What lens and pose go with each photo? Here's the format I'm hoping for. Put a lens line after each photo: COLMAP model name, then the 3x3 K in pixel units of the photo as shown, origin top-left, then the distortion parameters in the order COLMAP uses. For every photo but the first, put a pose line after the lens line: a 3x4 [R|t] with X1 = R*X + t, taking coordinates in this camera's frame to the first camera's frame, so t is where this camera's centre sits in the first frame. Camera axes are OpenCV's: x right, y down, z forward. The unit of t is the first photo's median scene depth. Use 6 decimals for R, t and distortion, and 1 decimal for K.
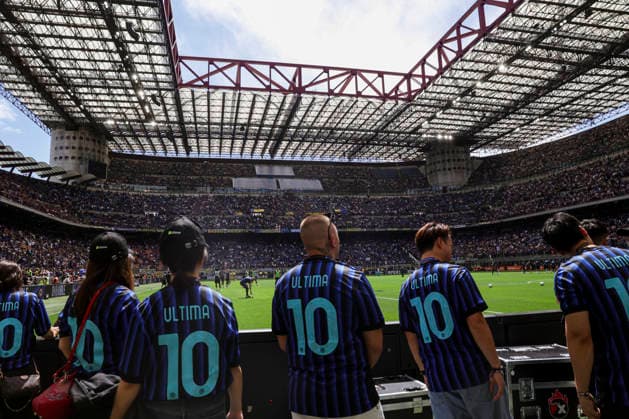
lens RADIAL K [[421.3, 0, 313.4], [0, 421.3, 201.8], [0, 0, 1]] dist [-0.121518, 0.093440]
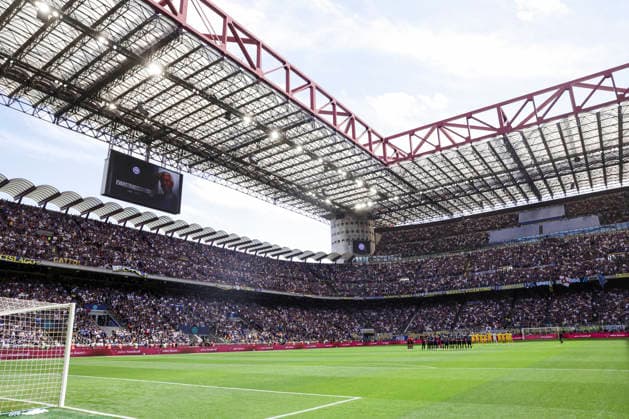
lens RADIAL K [[433.7, 0, 314.5], [0, 433.7, 209.5], [0, 0, 1]] dist [-0.110897, 0.092643]
pose [[0.669226, -0.205948, -0.713948, 0.286263], [0.125800, 0.978356, -0.164300, 0.003111], [0.732332, 0.020139, 0.680650, 0.058766]]
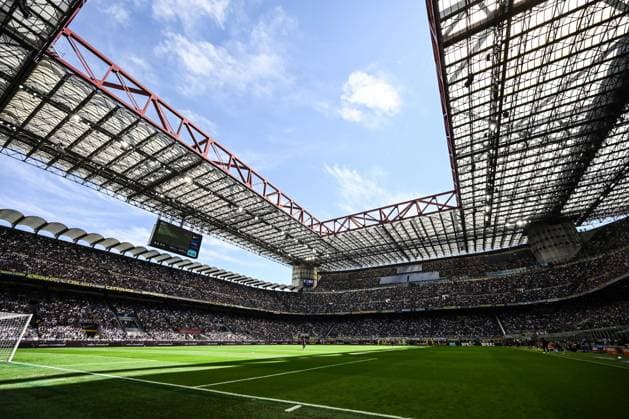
lens RADIAL K [[248.5, 0, 317.8], [0, 248.5, 210.3], [0, 0, 1]] dist [0.002024, 0.000293]
pose [[0.736361, -0.288049, -0.612209, 0.367382], [0.085460, 0.937197, -0.338168, 0.006651], [0.671170, 0.196695, 0.714733, 0.076850]]
